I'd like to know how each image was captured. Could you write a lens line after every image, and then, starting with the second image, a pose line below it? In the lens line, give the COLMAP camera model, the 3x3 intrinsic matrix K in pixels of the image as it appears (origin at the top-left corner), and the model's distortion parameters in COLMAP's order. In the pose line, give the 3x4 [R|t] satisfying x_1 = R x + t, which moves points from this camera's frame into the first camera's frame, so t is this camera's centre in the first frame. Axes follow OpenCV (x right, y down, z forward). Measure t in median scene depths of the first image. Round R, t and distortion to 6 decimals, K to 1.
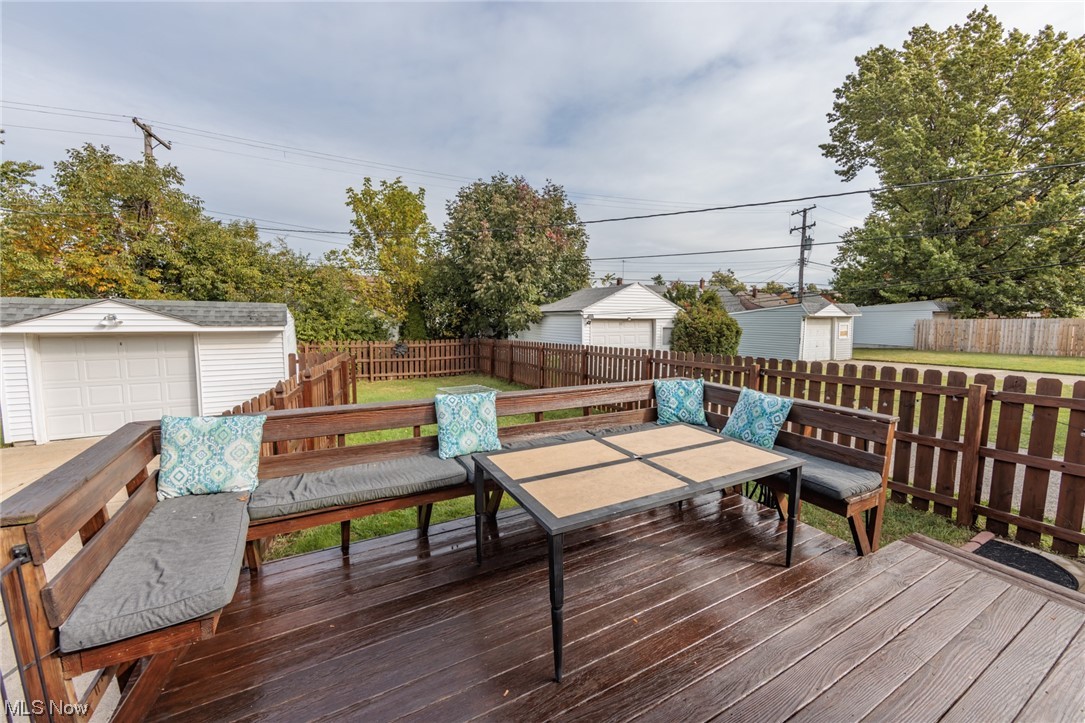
lens RADIAL K [[422.7, 0, 546.2], [0, 422.7, 350.4], [0, 0, 1]] dist [-0.001683, -0.000249]
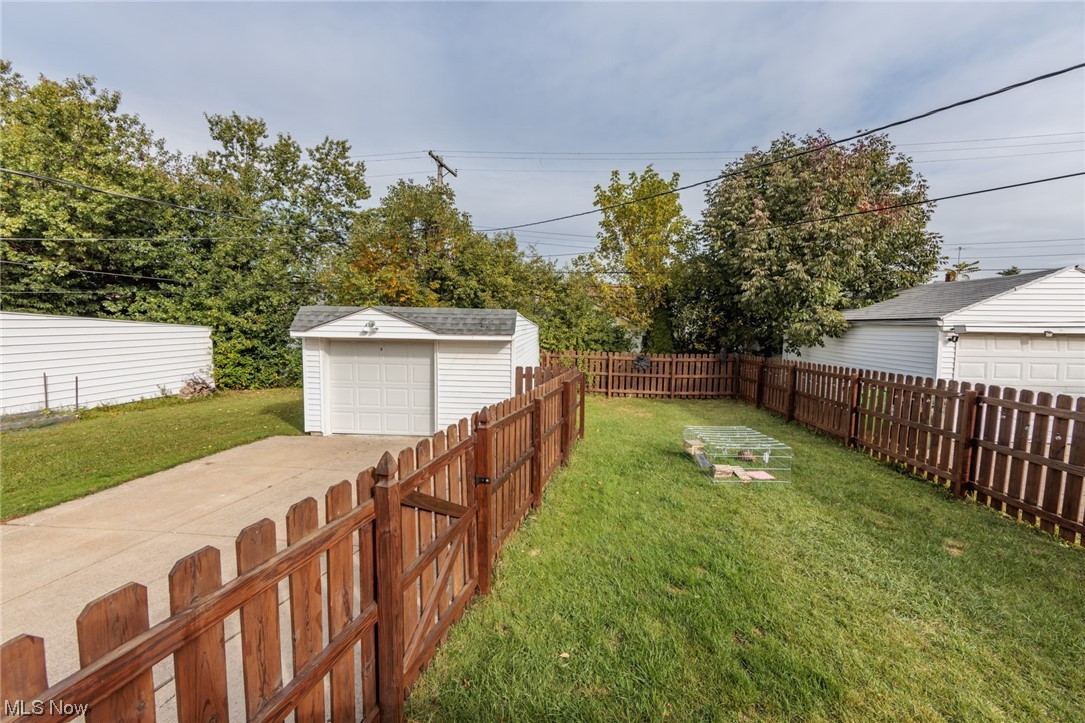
lens RADIAL K [[444.3, 0, 542.5], [0, 444.3, 361.5], [0, 0, 1]] dist [-0.002415, -0.000281]
pose [[0.846657, 0.052523, -0.529541, -0.037636], [-0.051393, 0.998536, 0.016871, -0.011192], [0.529652, 0.012931, 0.848116, 0.125824]]
